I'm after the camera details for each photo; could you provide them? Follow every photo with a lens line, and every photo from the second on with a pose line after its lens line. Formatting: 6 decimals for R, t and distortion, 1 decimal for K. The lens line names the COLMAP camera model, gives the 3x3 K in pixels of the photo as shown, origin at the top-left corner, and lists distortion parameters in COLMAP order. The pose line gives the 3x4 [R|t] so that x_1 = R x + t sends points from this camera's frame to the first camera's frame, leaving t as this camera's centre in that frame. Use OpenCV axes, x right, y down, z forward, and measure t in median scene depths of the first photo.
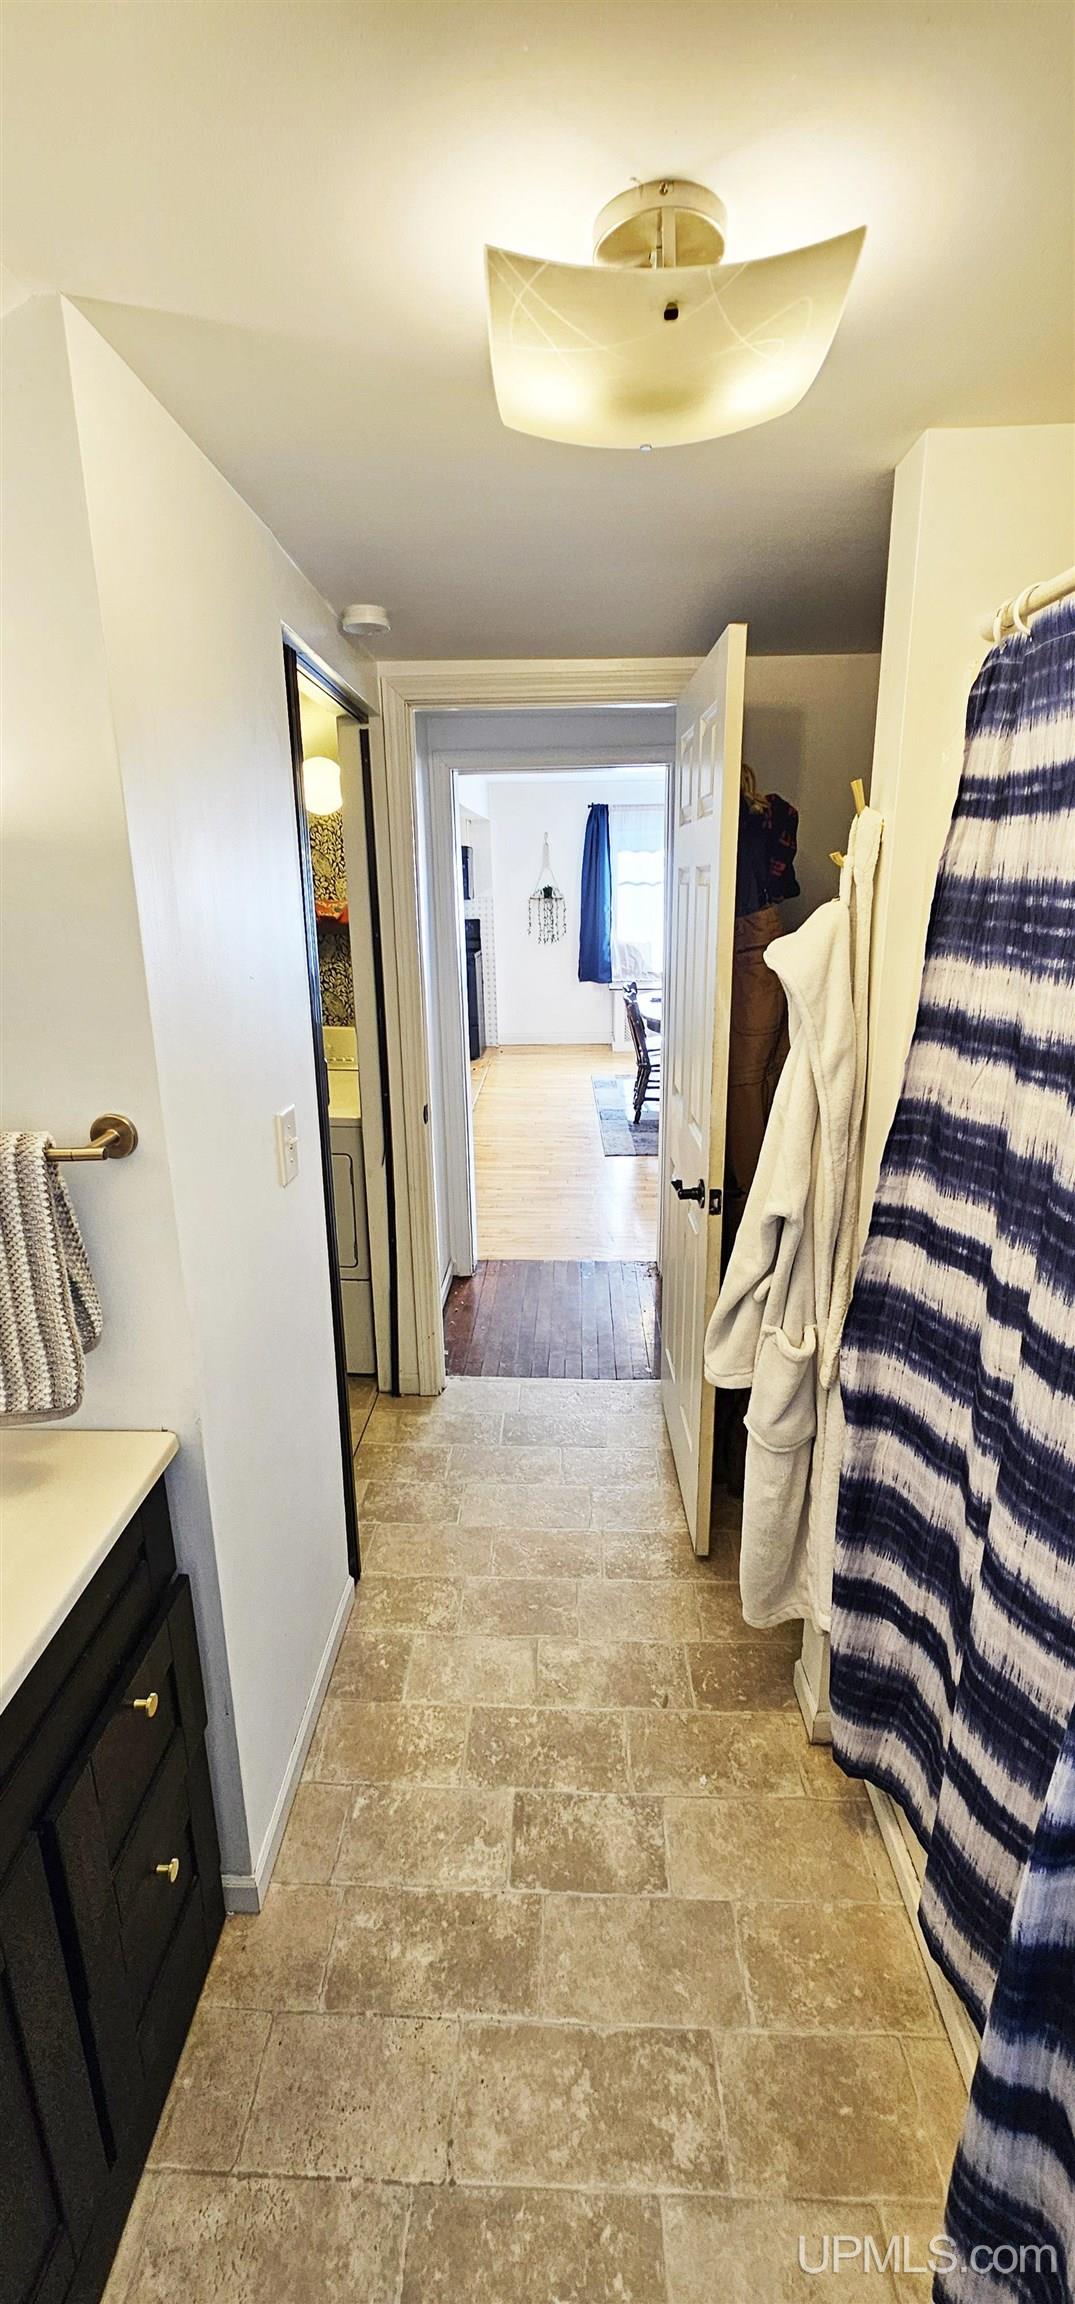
lens RADIAL K [[936.2, 0, 528.3], [0, 936.2, 1144.9], [0, 0, 1]] dist [-0.001893, 0.000633]
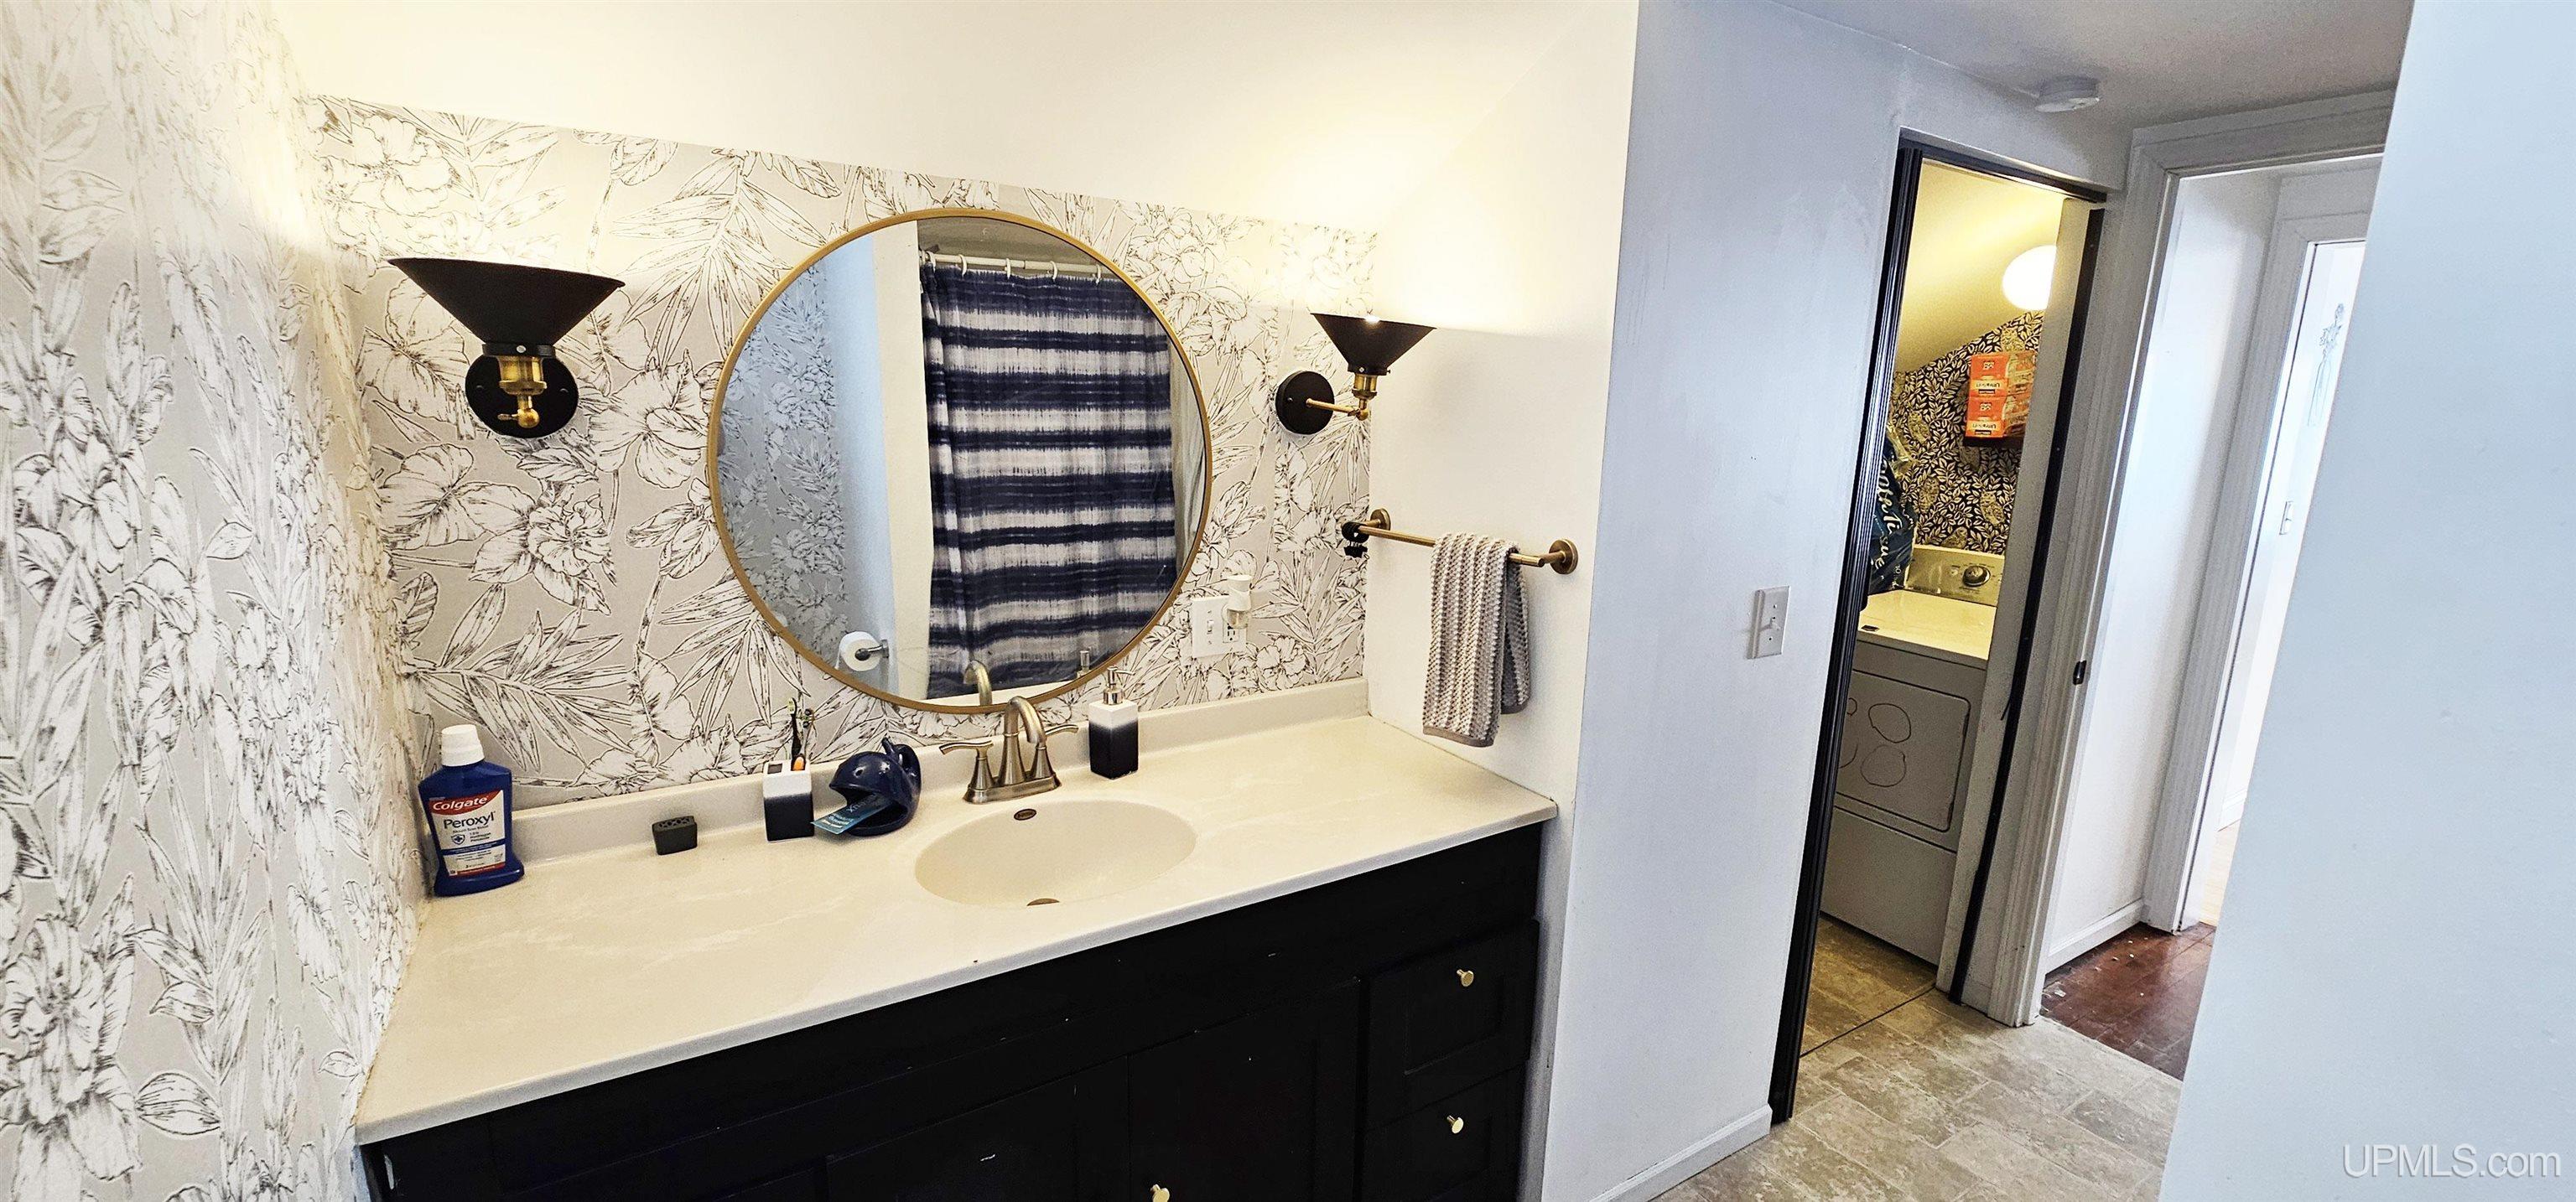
lens RADIAL K [[1046.6, 0, 1292.5], [0, 1046.6, 600.9], [0, 0, 1]] dist [-0.001893, 0.000633]
pose [[0.564887, 0.188810, -0.803277, 0.232111], [-0.248379, 0.967229, 0.052679, 0.029074], [0.786899, 0.169759, 0.593271, -0.066230]]
